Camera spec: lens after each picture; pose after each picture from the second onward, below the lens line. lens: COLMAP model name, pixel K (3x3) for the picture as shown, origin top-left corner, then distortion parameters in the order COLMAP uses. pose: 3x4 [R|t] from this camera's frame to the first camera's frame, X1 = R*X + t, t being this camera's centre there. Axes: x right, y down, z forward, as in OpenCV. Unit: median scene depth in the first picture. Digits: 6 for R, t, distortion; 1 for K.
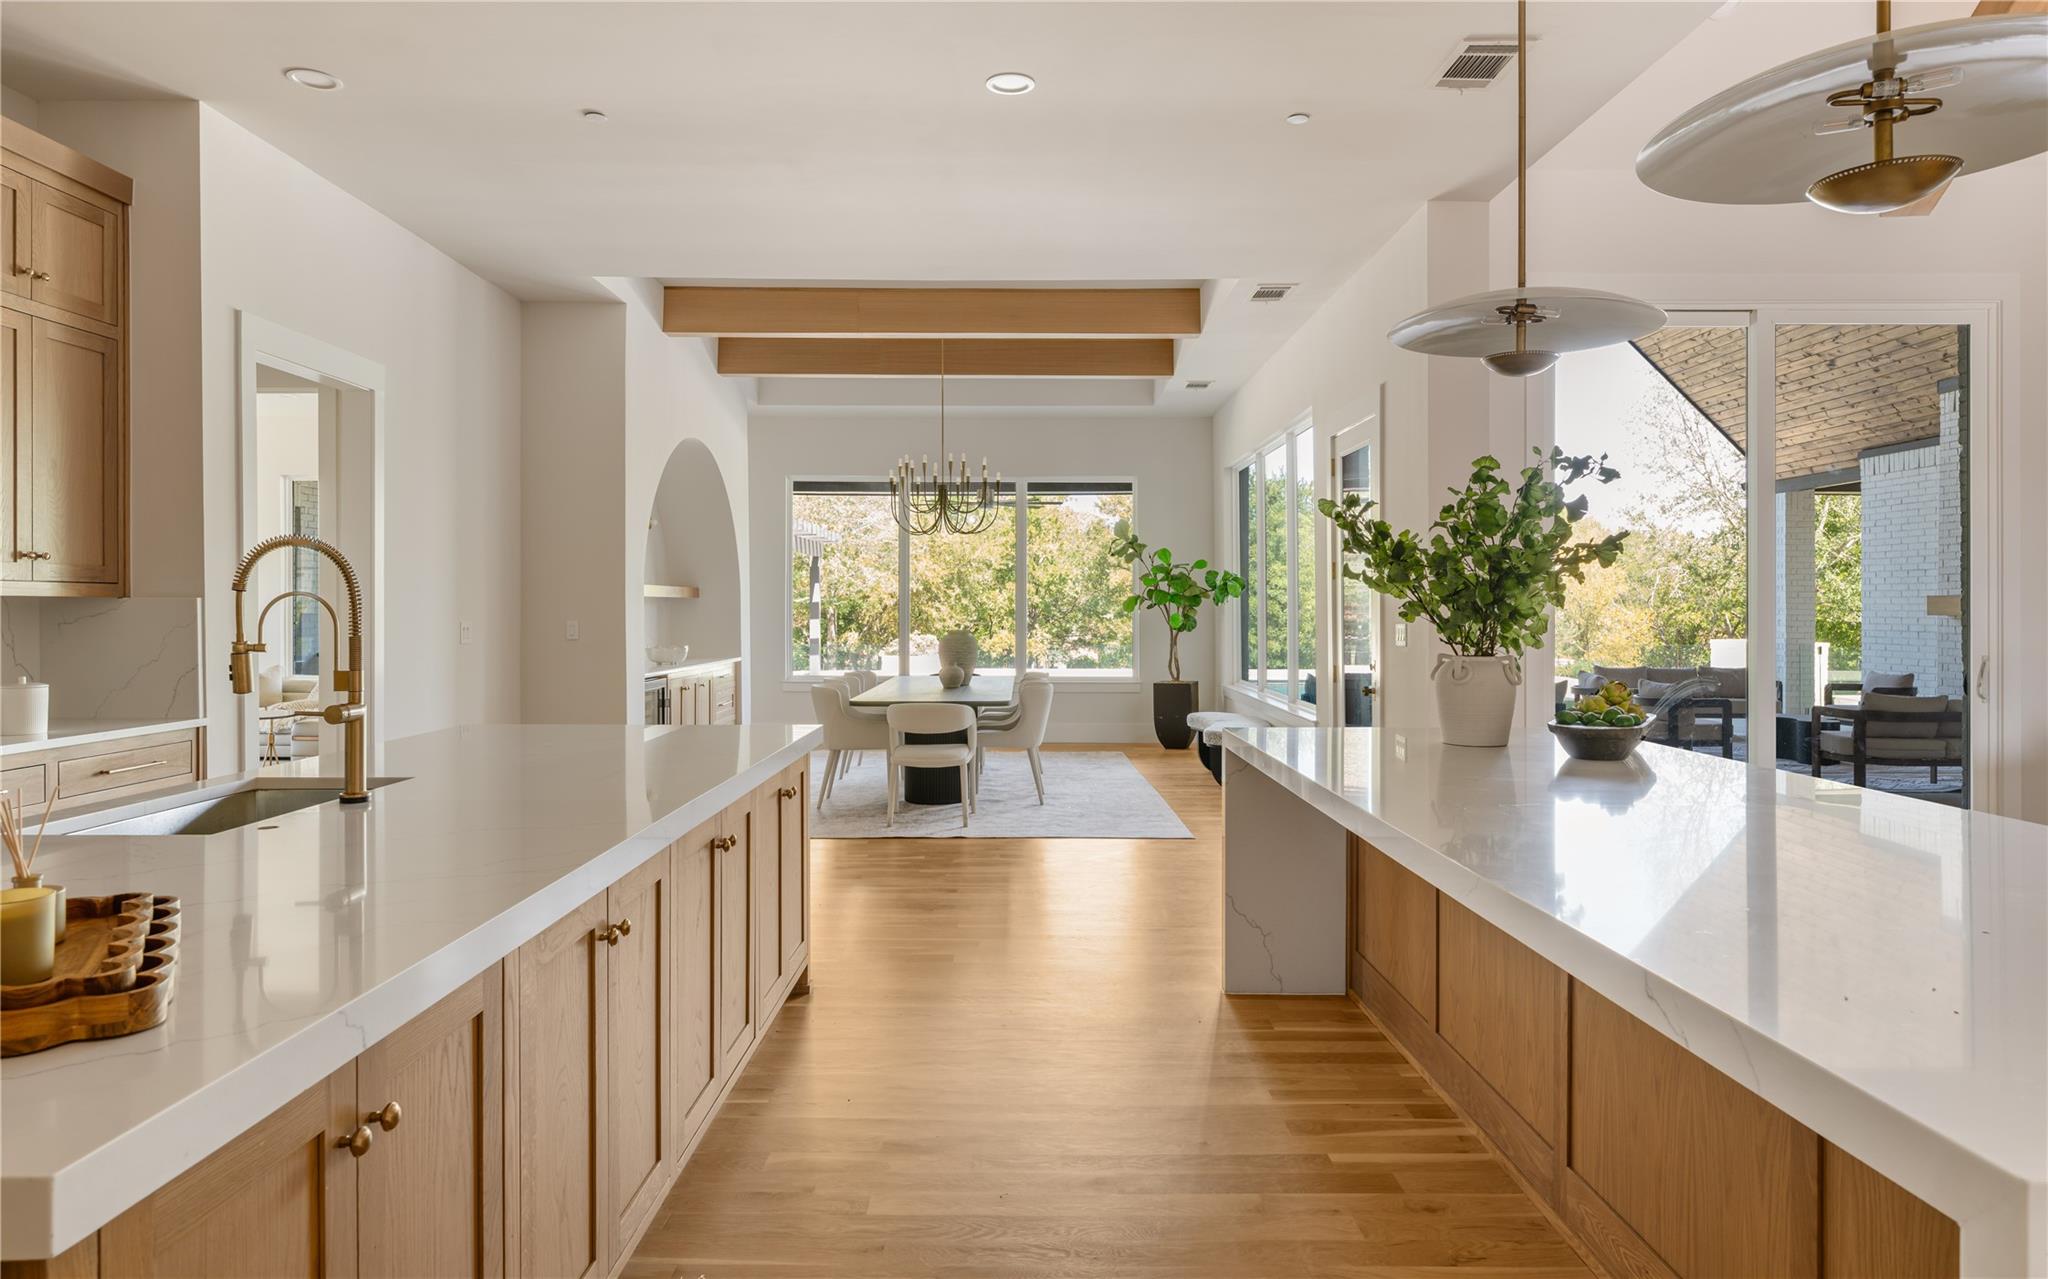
lens RADIAL K [[1182.1, 0, 1047.7], [0, 1182.1, 606.4], [0, 0, 1]] dist [-0.000822, -0.000026]
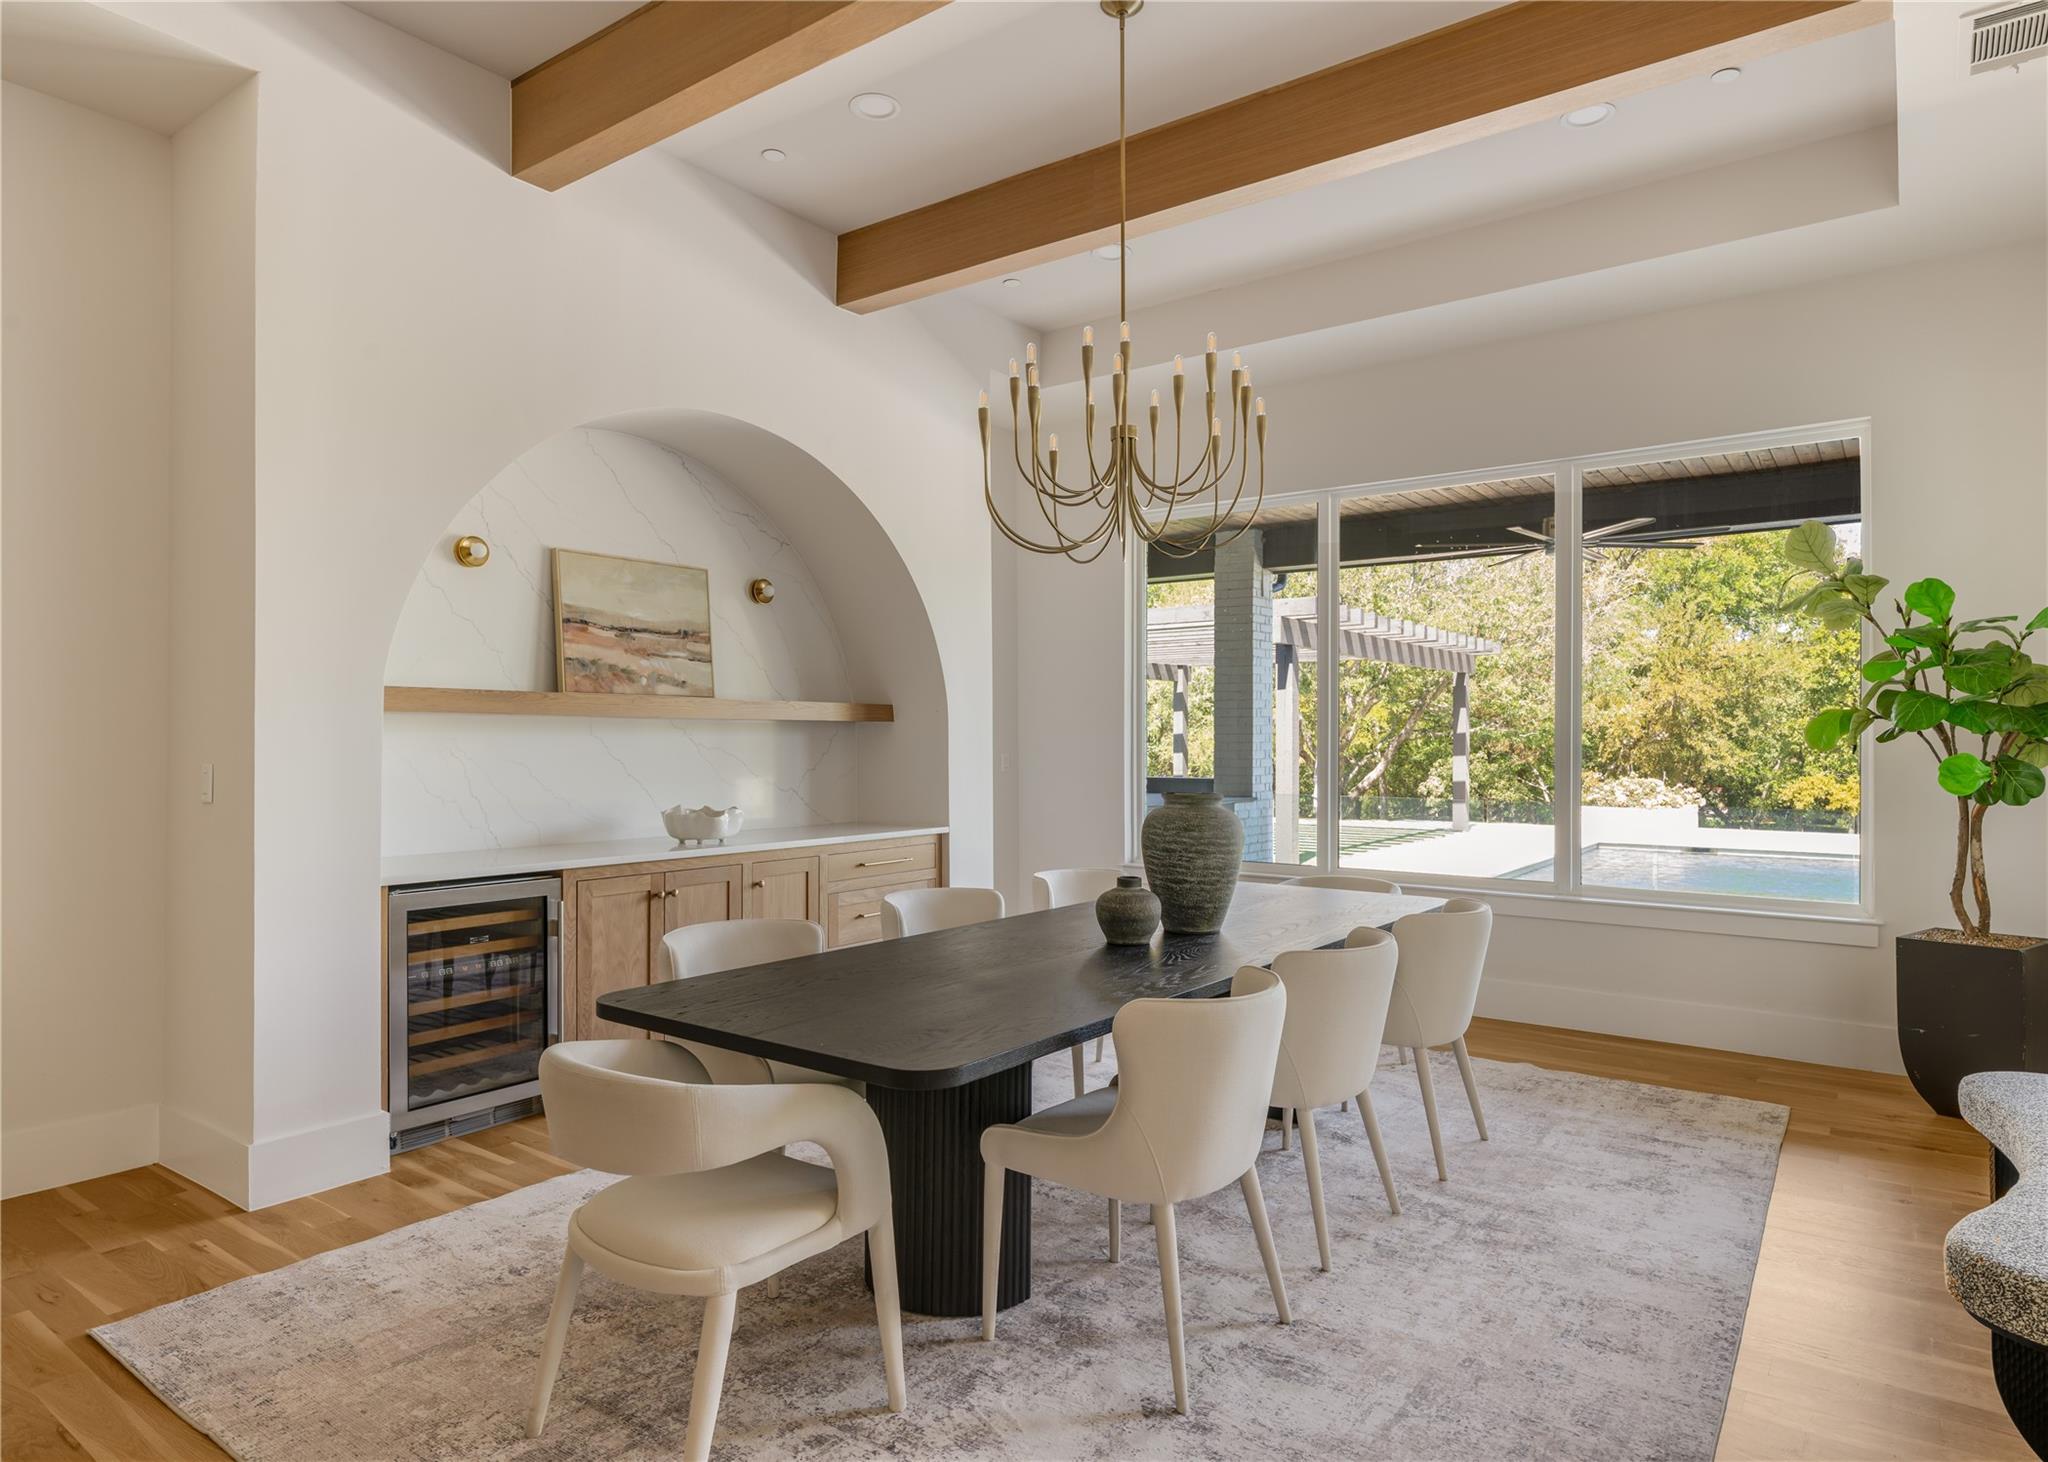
lens RADIAL K [[1201.1, 0, 1026.0], [0, 1201.1, 732.9], [0, 0, 1]] dist [-0.001111, 0.000077]
pose [[0.798085, -0.005021, -0.602524, 0.096787], [0.001269, 0.999977, -0.006653, 0.001304], [0.602543, 0.004546, 0.798073, 0.513923]]
